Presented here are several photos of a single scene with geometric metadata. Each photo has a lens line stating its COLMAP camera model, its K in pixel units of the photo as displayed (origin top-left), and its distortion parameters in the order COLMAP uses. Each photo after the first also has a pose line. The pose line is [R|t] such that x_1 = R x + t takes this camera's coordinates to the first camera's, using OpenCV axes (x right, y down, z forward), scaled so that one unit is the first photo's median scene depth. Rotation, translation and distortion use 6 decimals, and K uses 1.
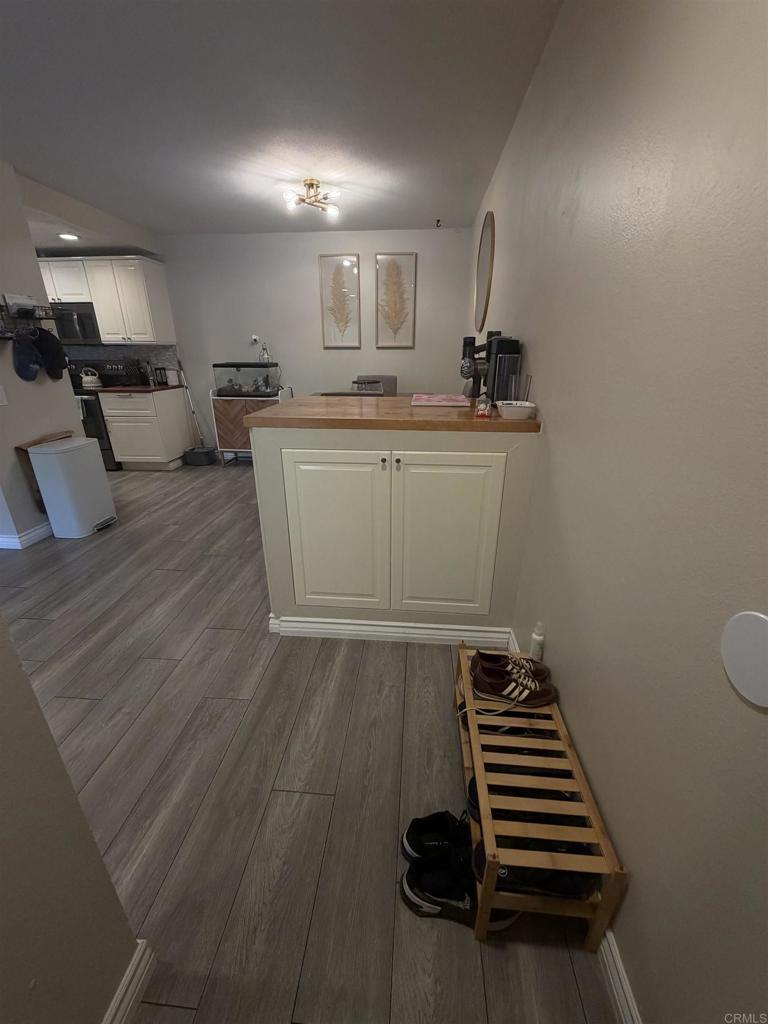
lens RADIAL K [[408.7, 0, 385.8], [0, 408.7, 510.9], [0, 0, 1]] dist [-0.000616, 0.000404]
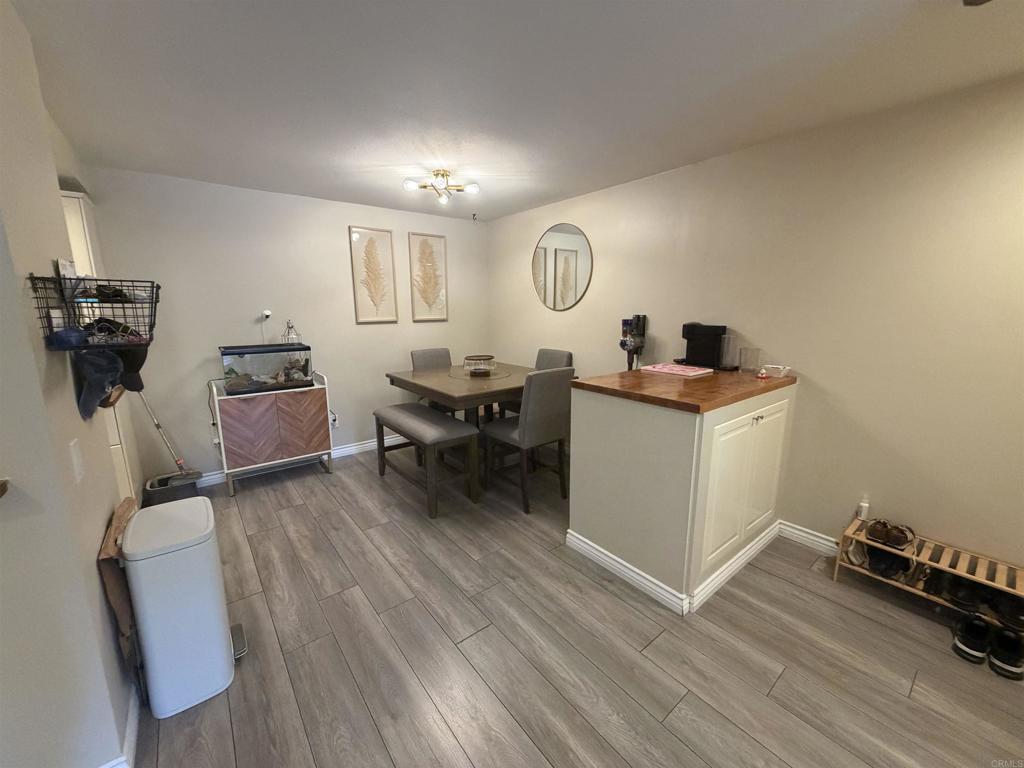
lens RADIAL K [[408.7, 0, 513.8], [0, 408.7, 382.5], [0, 0, 1]] dist [-0.000616, 0.000404]
pose [[0.727803, -0.130908, 0.673176, -0.660904], [0.255631, 0.962653, -0.089174, -0.147056], [-0.636361, 0.236986, 0.734086, 0.231104]]
